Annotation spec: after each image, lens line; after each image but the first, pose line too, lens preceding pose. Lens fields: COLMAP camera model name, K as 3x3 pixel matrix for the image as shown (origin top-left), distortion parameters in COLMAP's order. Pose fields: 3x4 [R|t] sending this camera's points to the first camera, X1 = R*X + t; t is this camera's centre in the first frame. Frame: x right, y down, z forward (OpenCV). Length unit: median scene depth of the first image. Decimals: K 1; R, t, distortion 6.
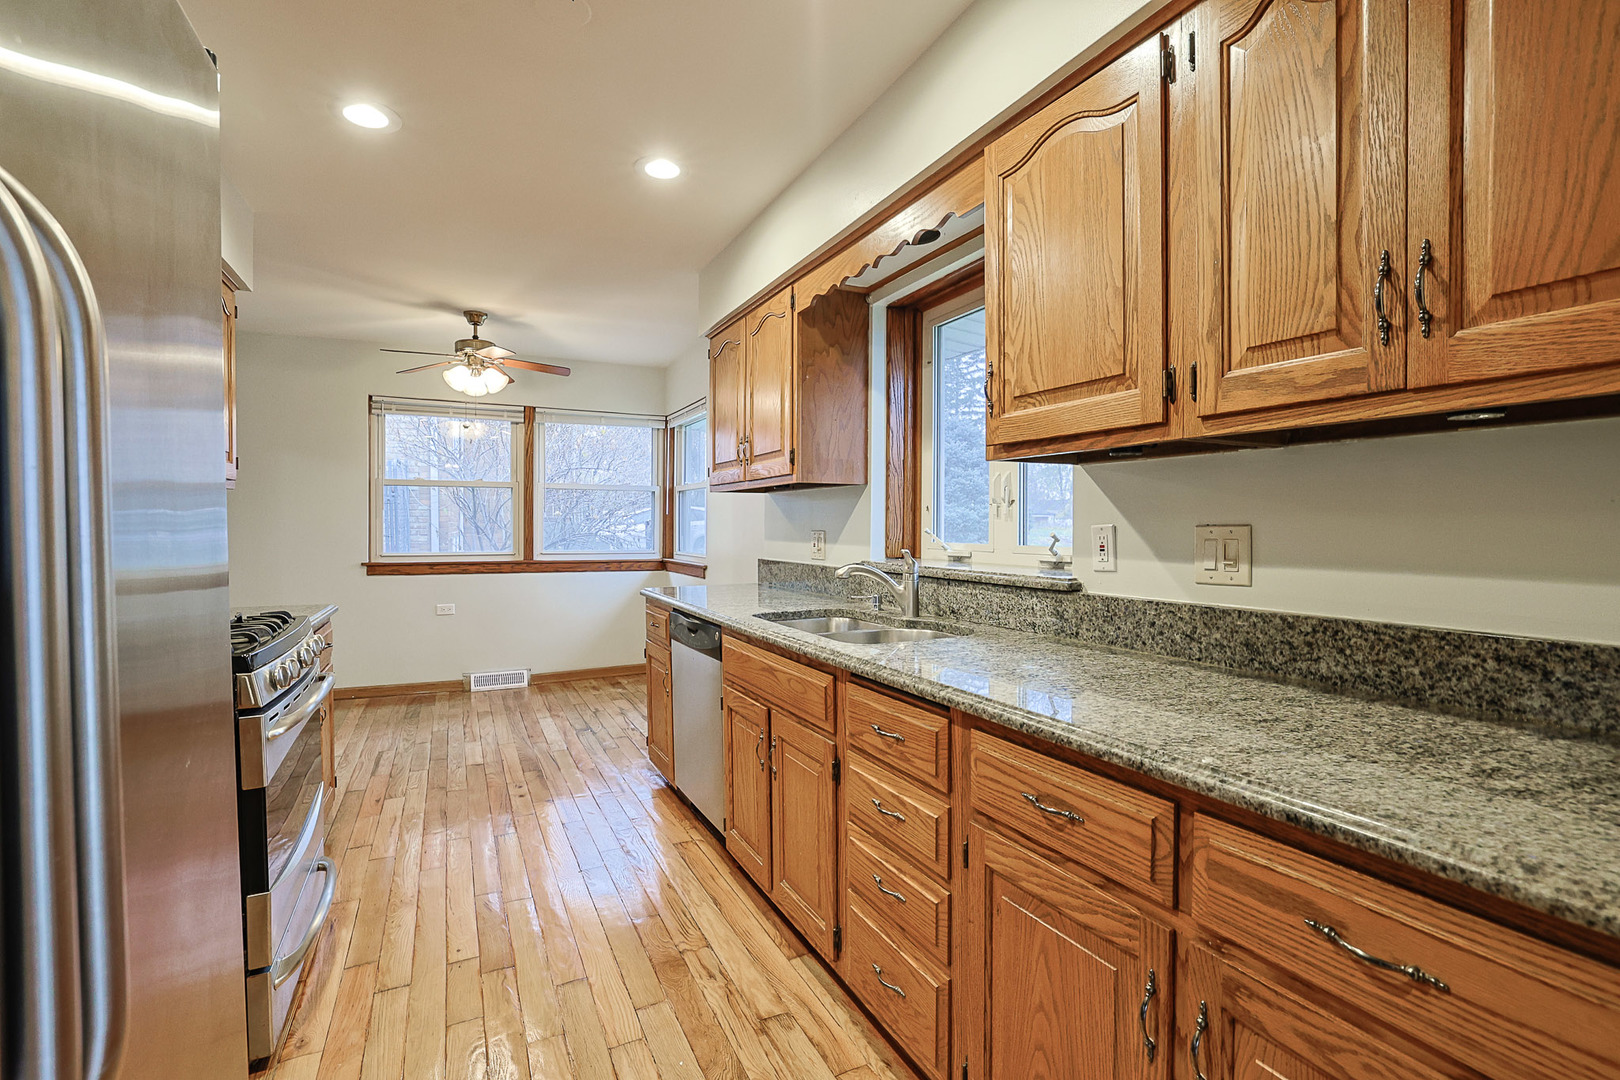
lens RADIAL K [[738.0, 0, 808.3], [0, 738.0, 536.0], [0, 0, 1]] dist [-0.036161, 0.012150]
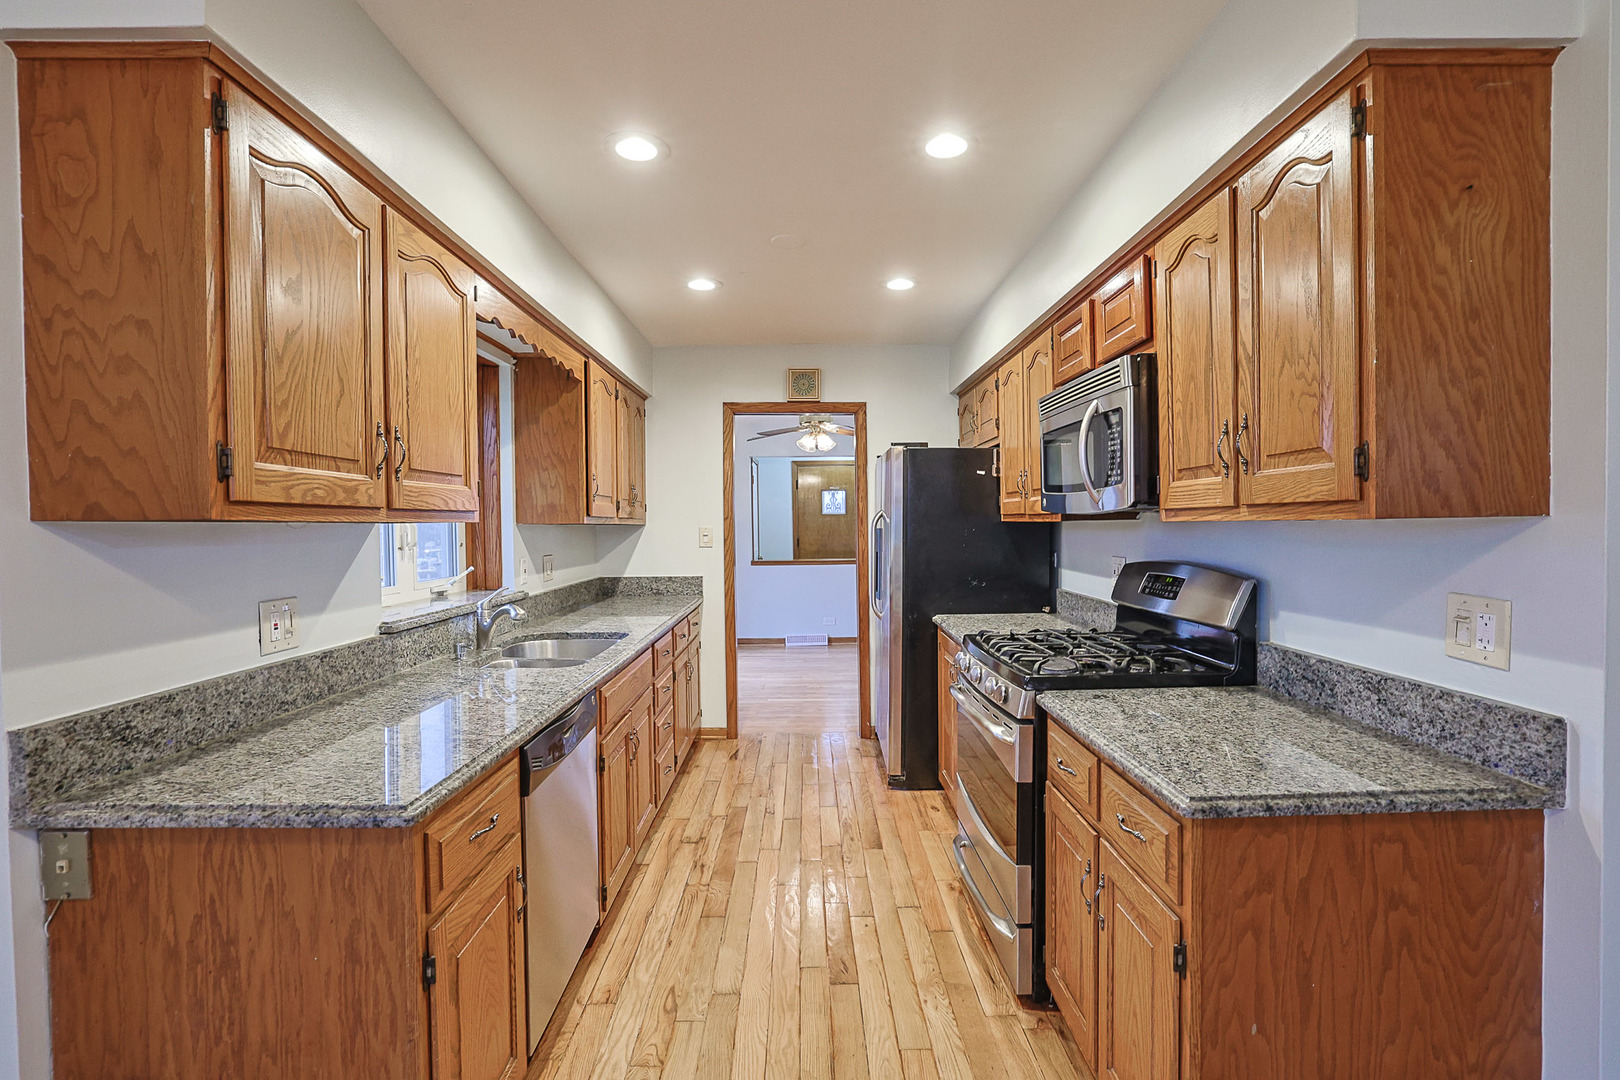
lens RADIAL K [[738.0, 0, 818.0], [0, 738.0, 539.7], [0, 0, 1]] dist [-0.036161, 0.012150]
pose [[-0.907718, -0.001330, 0.419580, -1.026796], [0.015531, 0.999203, 0.036767, -0.115480], [-0.419294, 0.039891, -0.906974, 2.352696]]
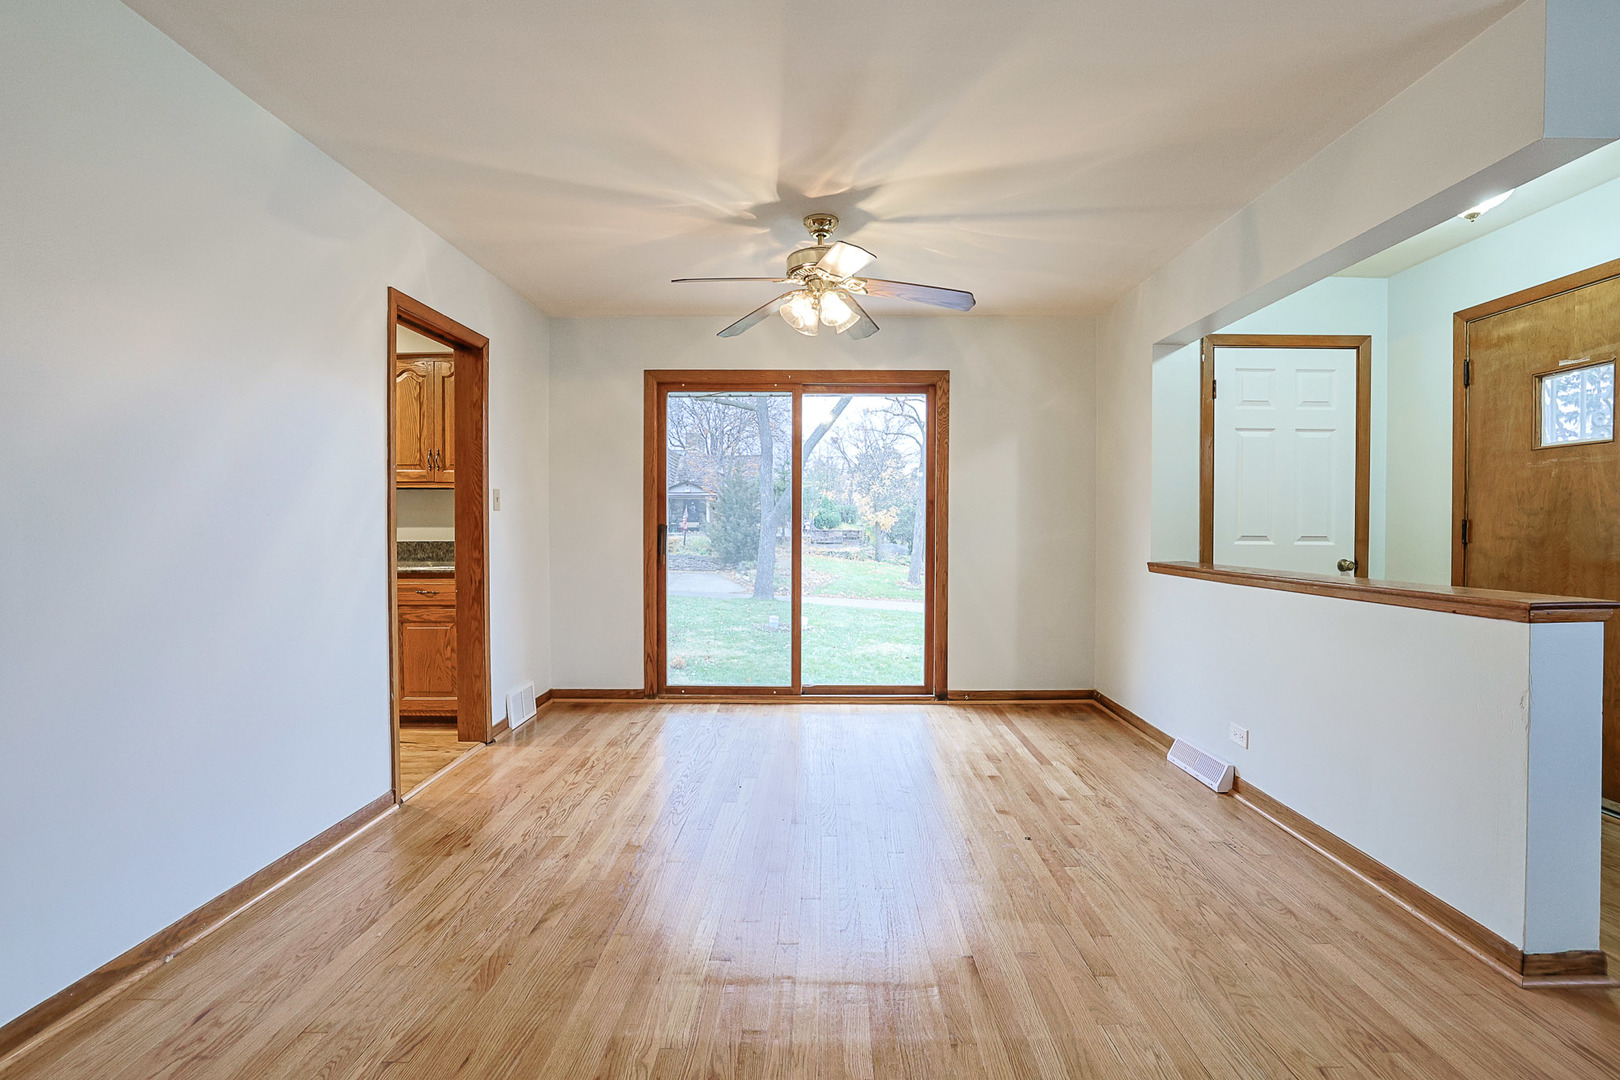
lens RADIAL K [[738.0, 0, 816.9], [0, 738.0, 538.9], [0, 0, 1]] dist [-0.036161, 0.012150]
pose [[0.441636, -0.017248, 0.897028, -1.130162], [0.013766, 0.999828, 0.012447, 0.062942], [-0.897089, 0.006851, 0.441798, -1.609692]]
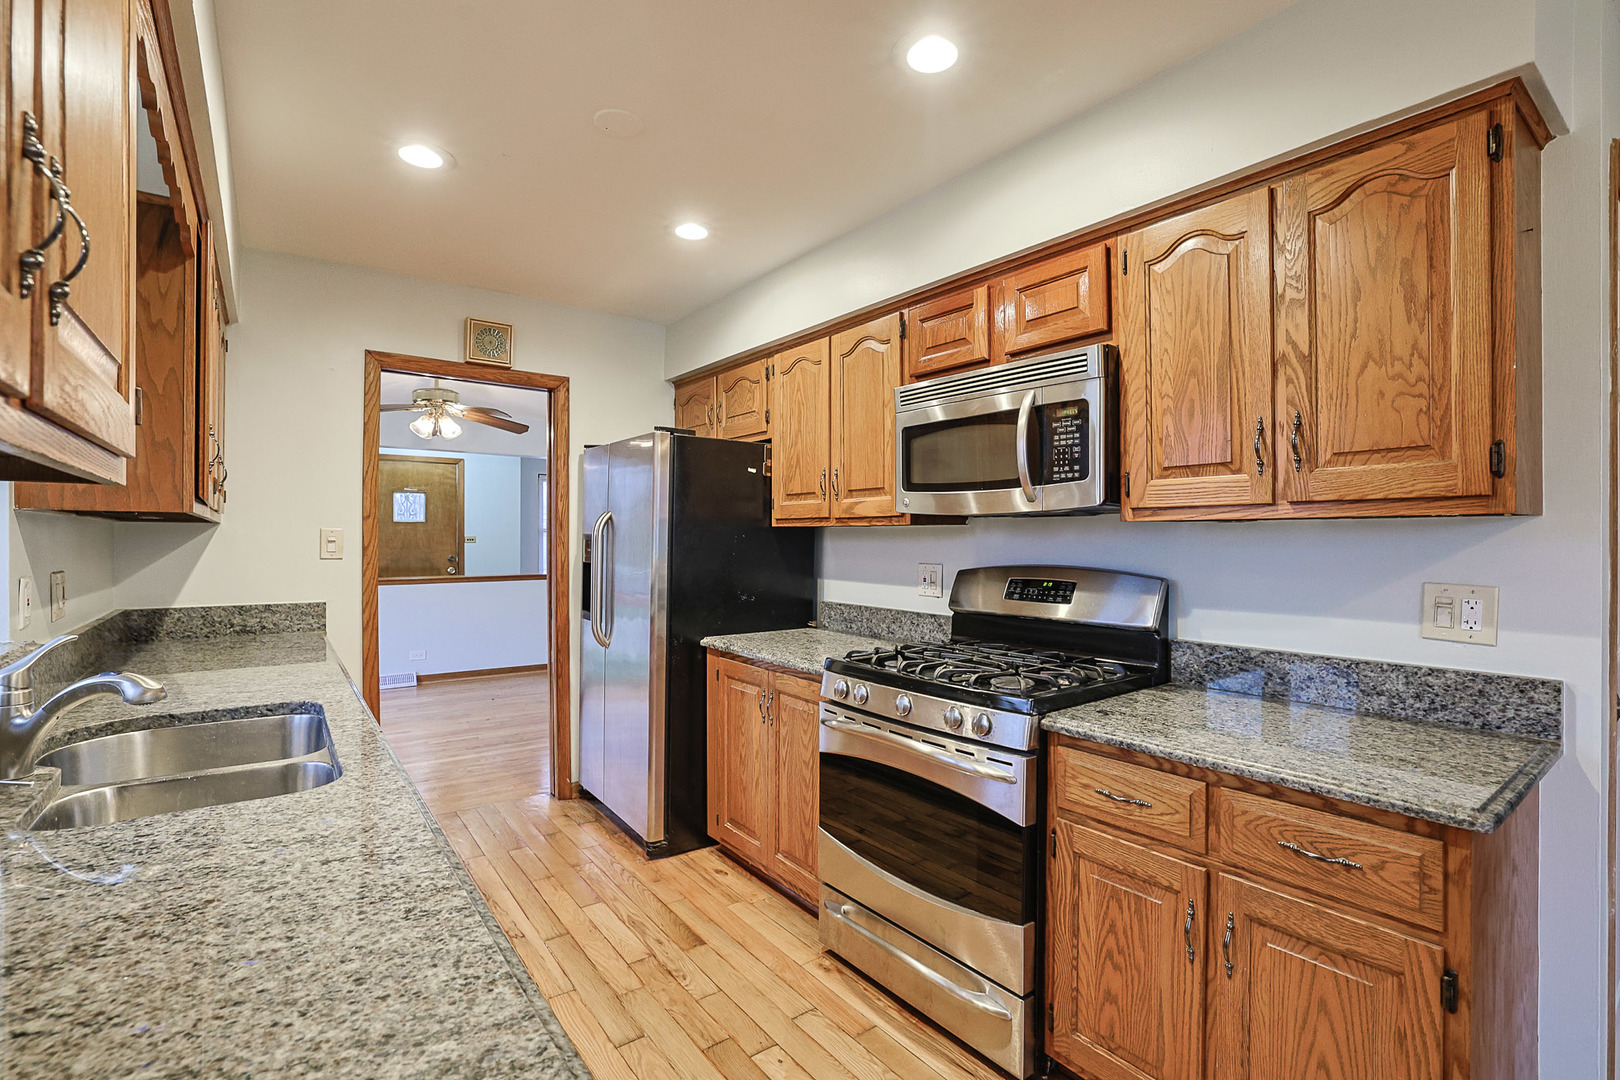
lens RADIAL K [[738.0, 0, 823.5], [0, 738.0, 538.7], [0, 0, 1]] dist [-0.036161, 0.012150]
pose [[-0.979998, -0.003515, -0.198976, -0.425381], [-0.006598, 0.999868, 0.014832, -0.083596], [0.198898, 0.015849, -0.979892, 2.104091]]
